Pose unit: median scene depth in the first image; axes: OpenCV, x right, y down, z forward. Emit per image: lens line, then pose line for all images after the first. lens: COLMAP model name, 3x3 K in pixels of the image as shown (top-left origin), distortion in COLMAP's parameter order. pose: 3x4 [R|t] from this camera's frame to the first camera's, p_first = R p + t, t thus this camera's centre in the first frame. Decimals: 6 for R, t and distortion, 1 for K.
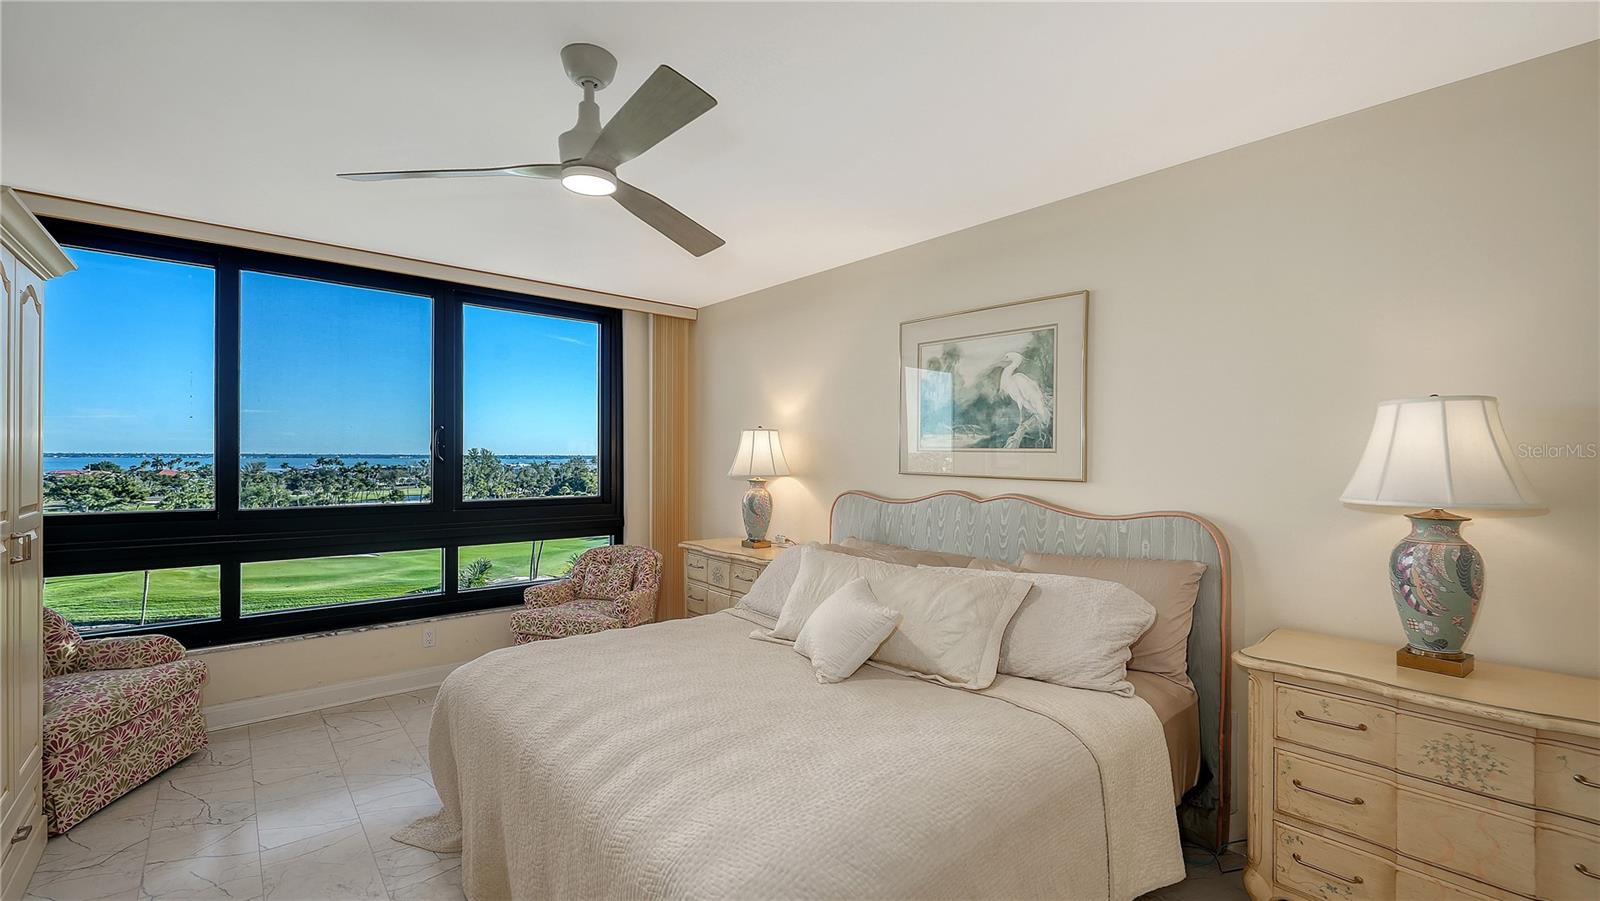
lens RADIAL K [[676.1, 0, 806.3], [0, 676.1, 458.9], [0, 0, 1]] dist [0.001530, 0.000189]
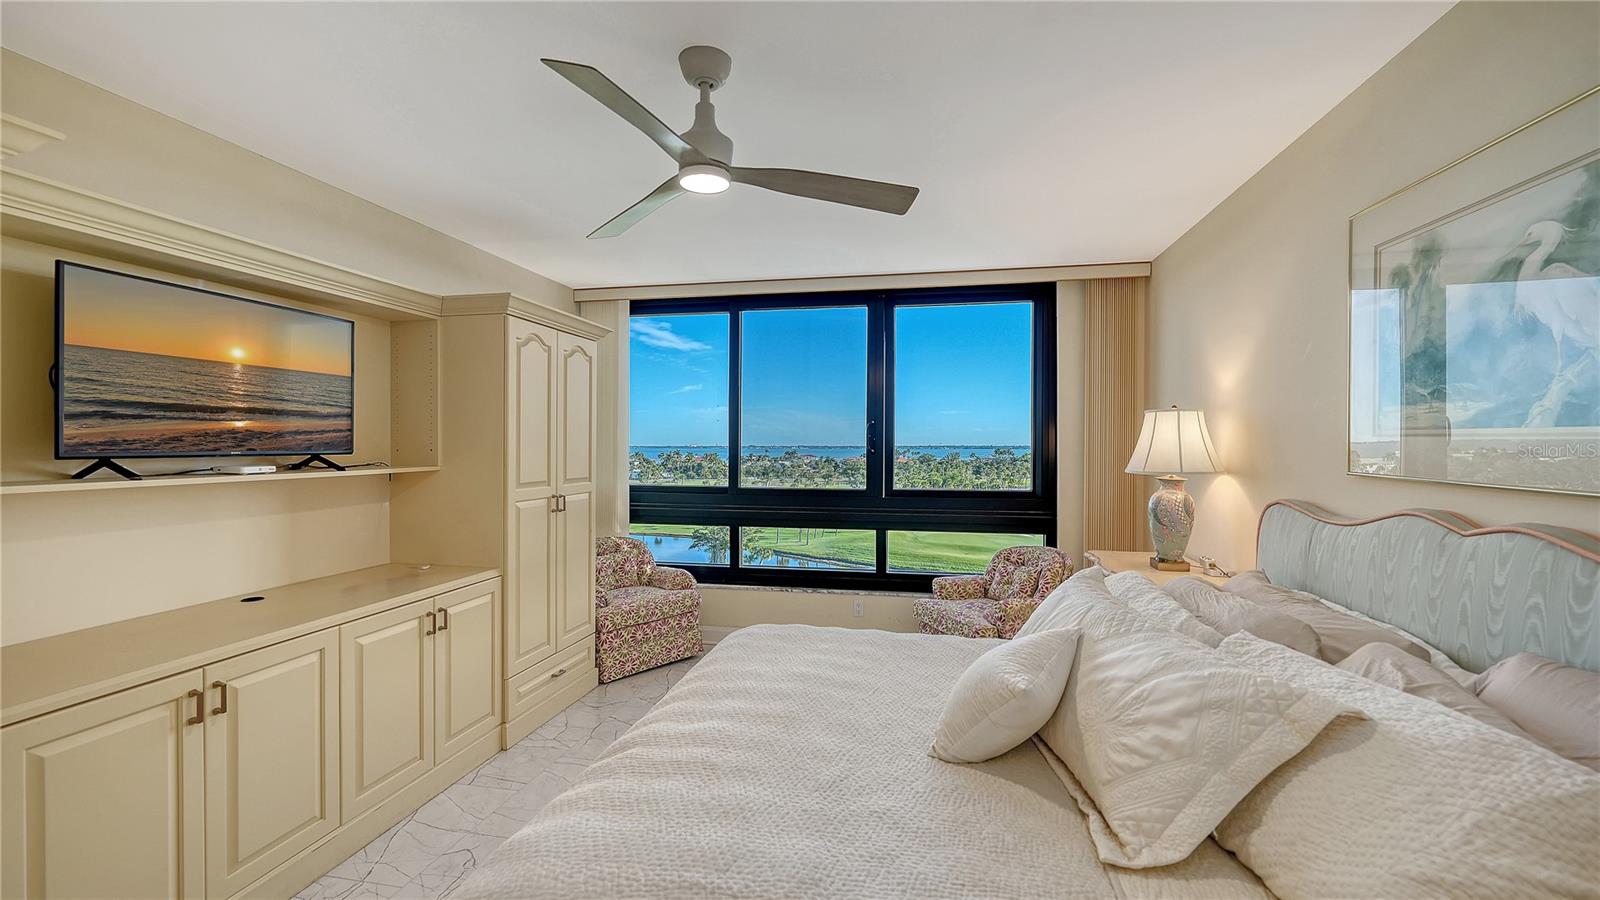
lens RADIAL K [[676.1, 0, 792.4], [0, 676.1, 443.5], [0, 0, 1]] dist [0.001530, 0.000189]
pose [[0.607858, -0.007498, -0.794010, 0.344616], [0.000153, 0.999957, -0.009326, 0.000437], [0.794046, 0.005547, 0.607833, 0.289203]]
